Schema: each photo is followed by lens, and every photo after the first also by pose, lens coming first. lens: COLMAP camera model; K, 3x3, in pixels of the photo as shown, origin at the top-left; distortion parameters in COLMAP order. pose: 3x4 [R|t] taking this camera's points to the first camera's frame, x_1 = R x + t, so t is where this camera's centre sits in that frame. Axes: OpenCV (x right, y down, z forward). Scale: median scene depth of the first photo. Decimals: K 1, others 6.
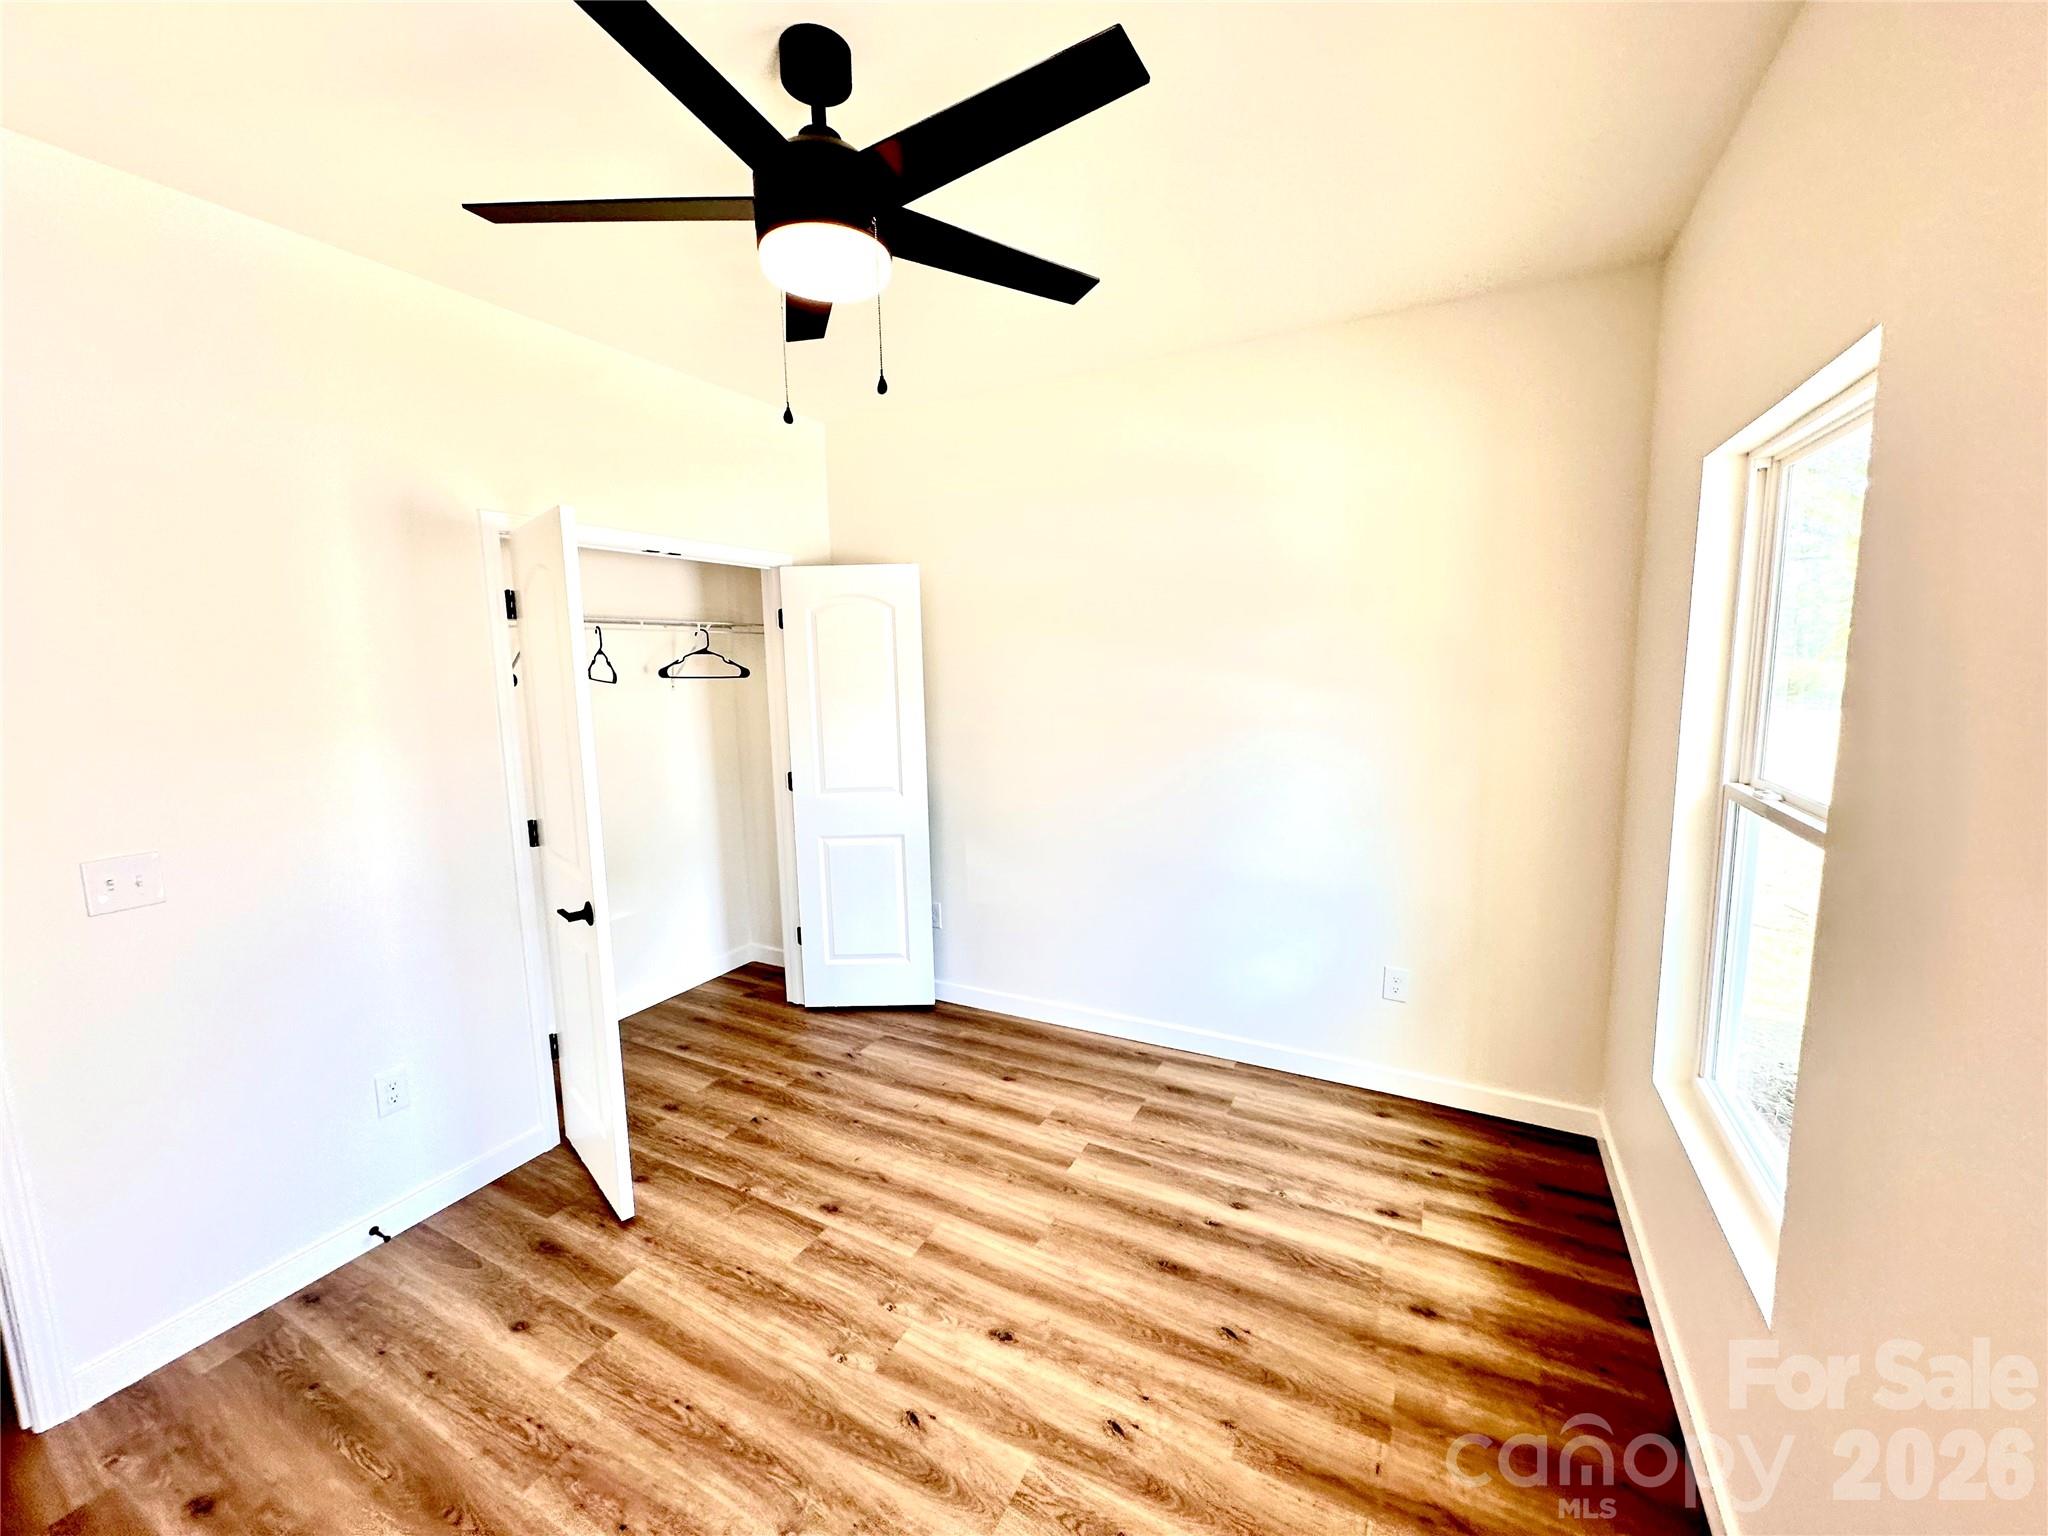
lens RADIAL K [[816.1, 0, 1035.0], [0, 816.1, 757.9], [0, 0, 1]] dist [0.008305, -0.000374]
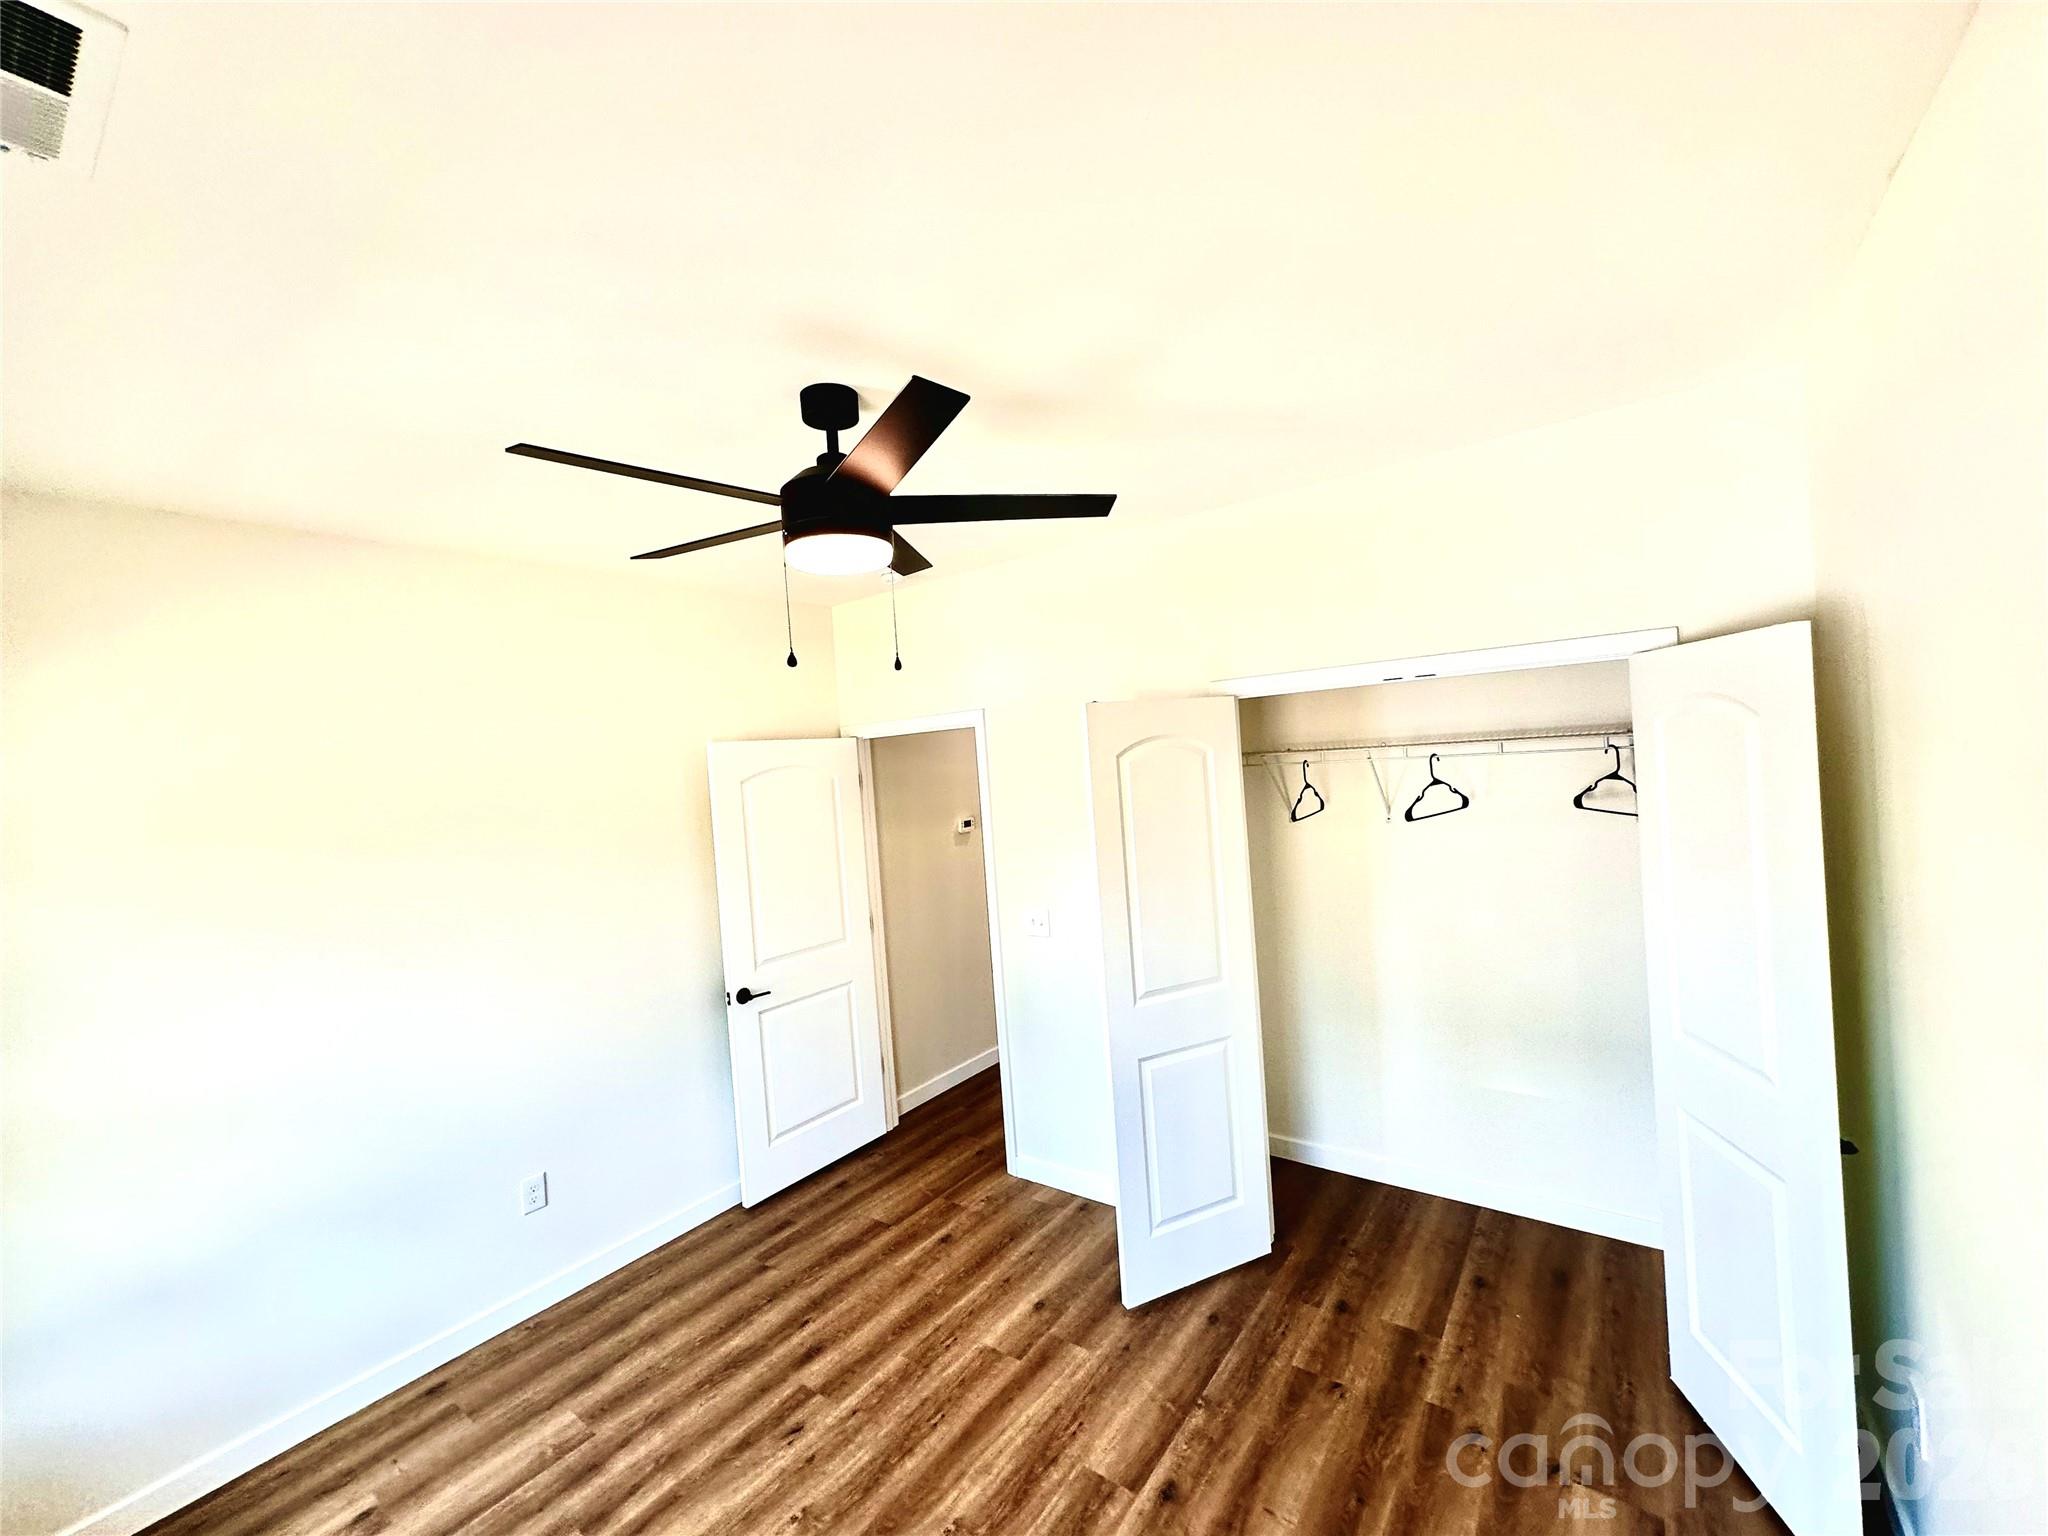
lens RADIAL K [[816.1, 0, 1013.9], [0, 816.1, 768.8], [0, 0, 1]] dist [0.008305, -0.000374]
pose [[-0.167787, 0.044144, -0.984834, 0.630153], [-0.045094, 0.997608, 0.052400, -0.253066], [0.984791, 0.053203, -0.165395, 1.024657]]
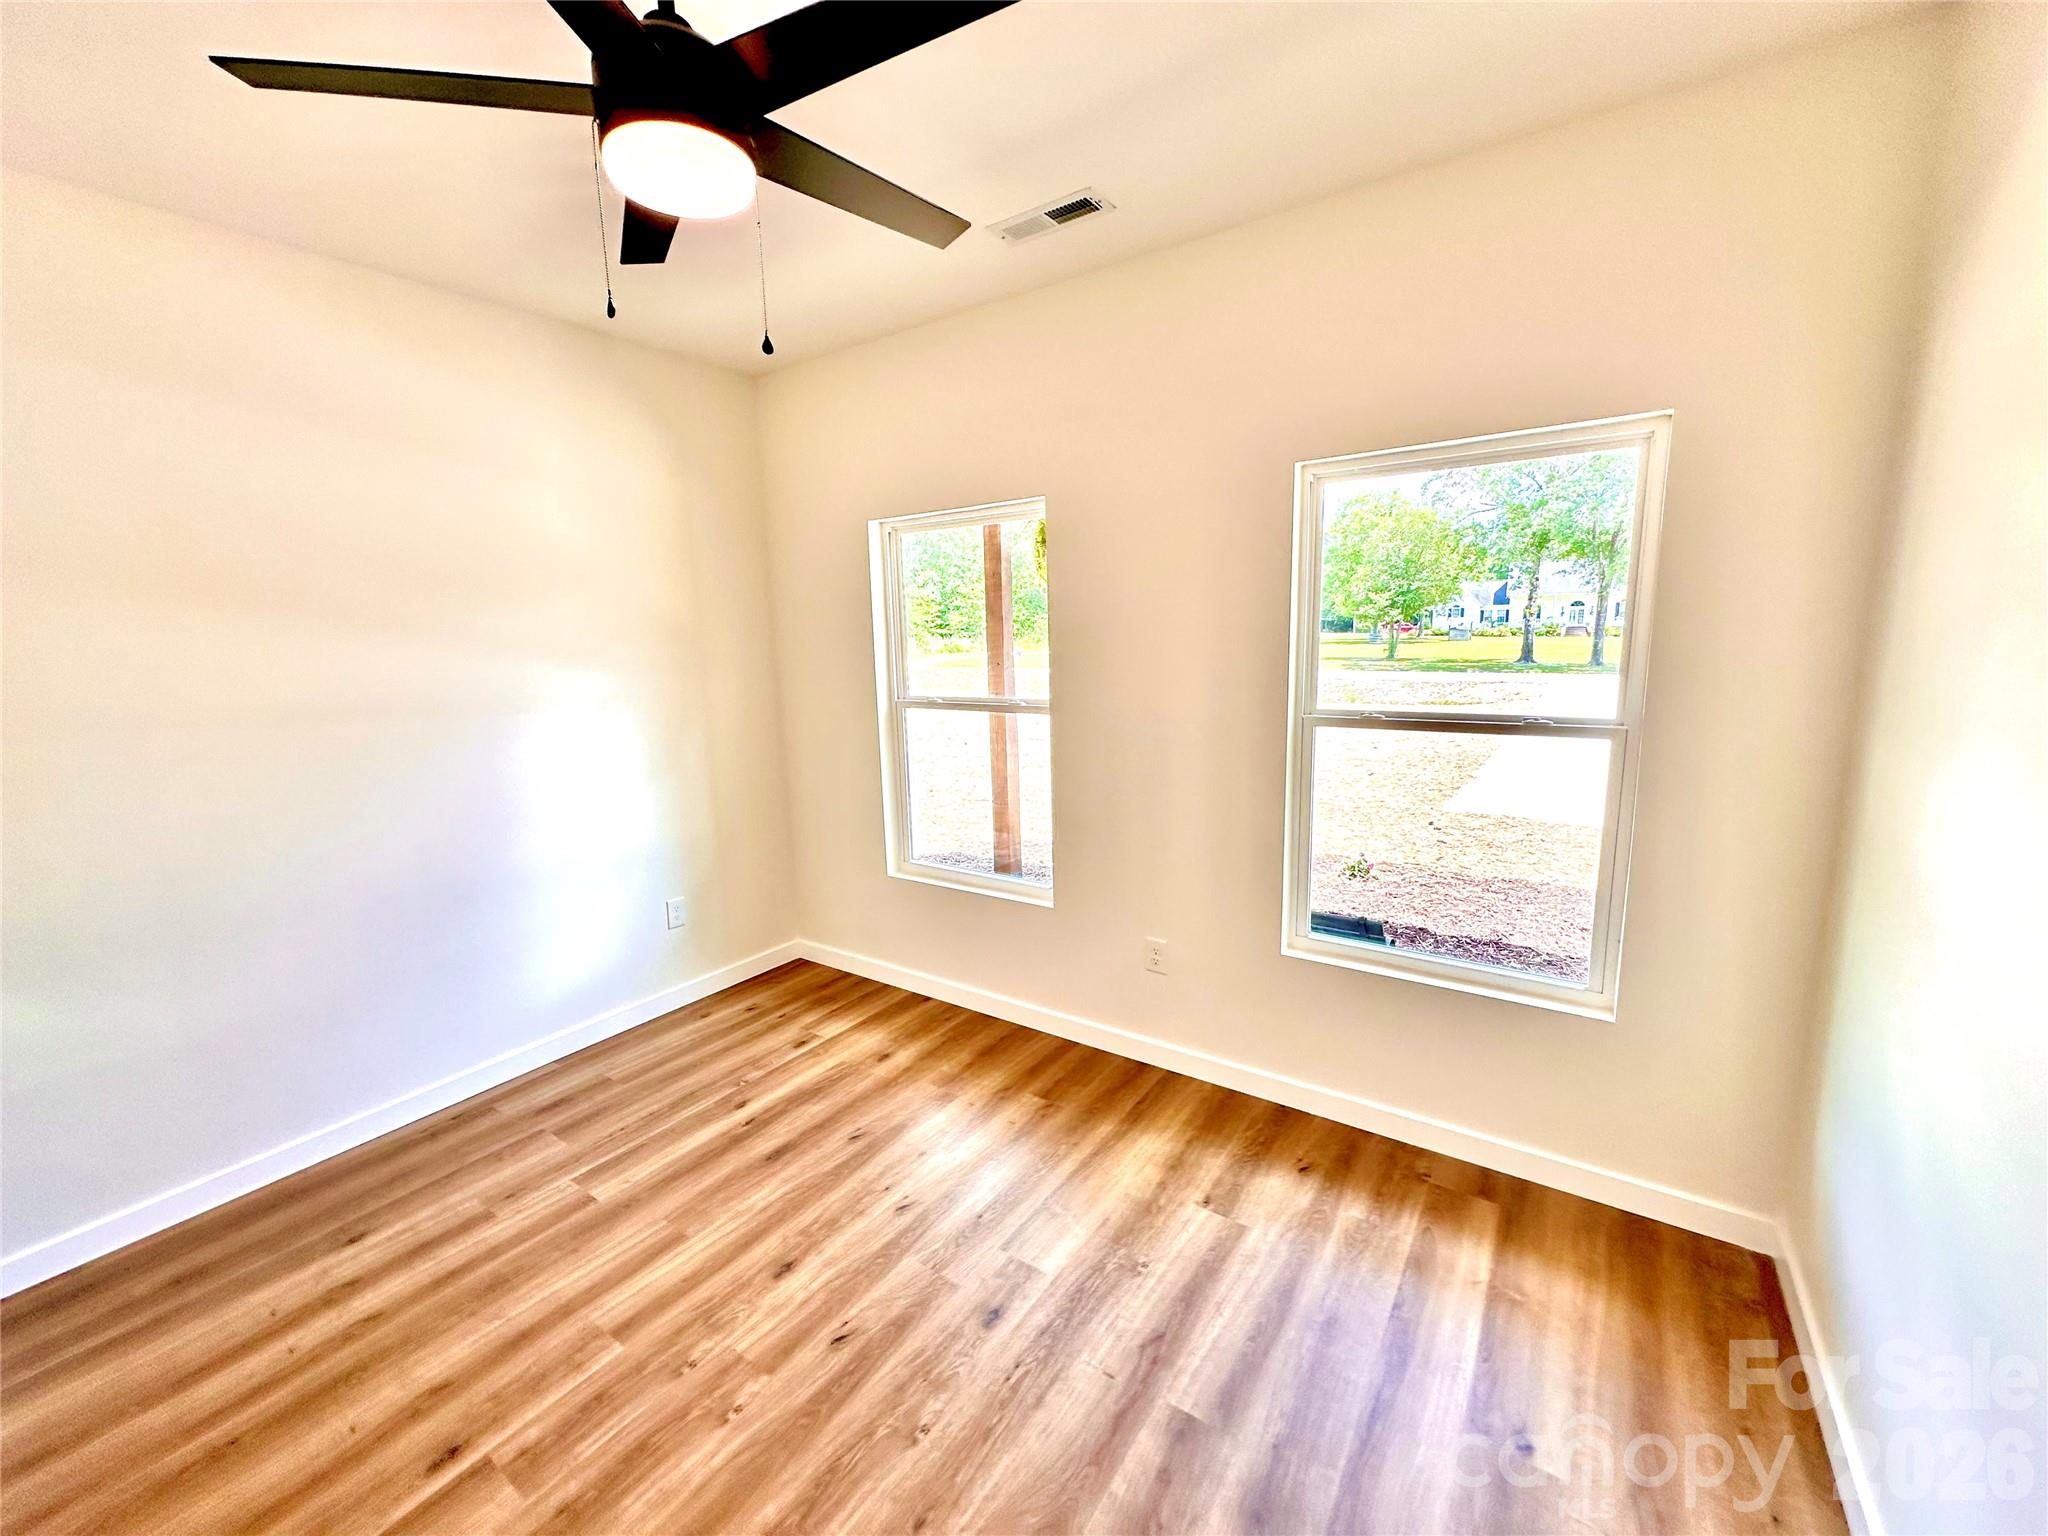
lens RADIAL K [[816.1, 0, 995.4], [0, 816.1, 768.6], [0, 0, 1]] dist [0.008305, -0.000374]
pose [[0.155521, -0.148303, 0.976637, -0.812243], [0.145861, 0.981277, 0.125780, -0.015137], [-0.977004, 0.122892, 0.174241, 0.414613]]
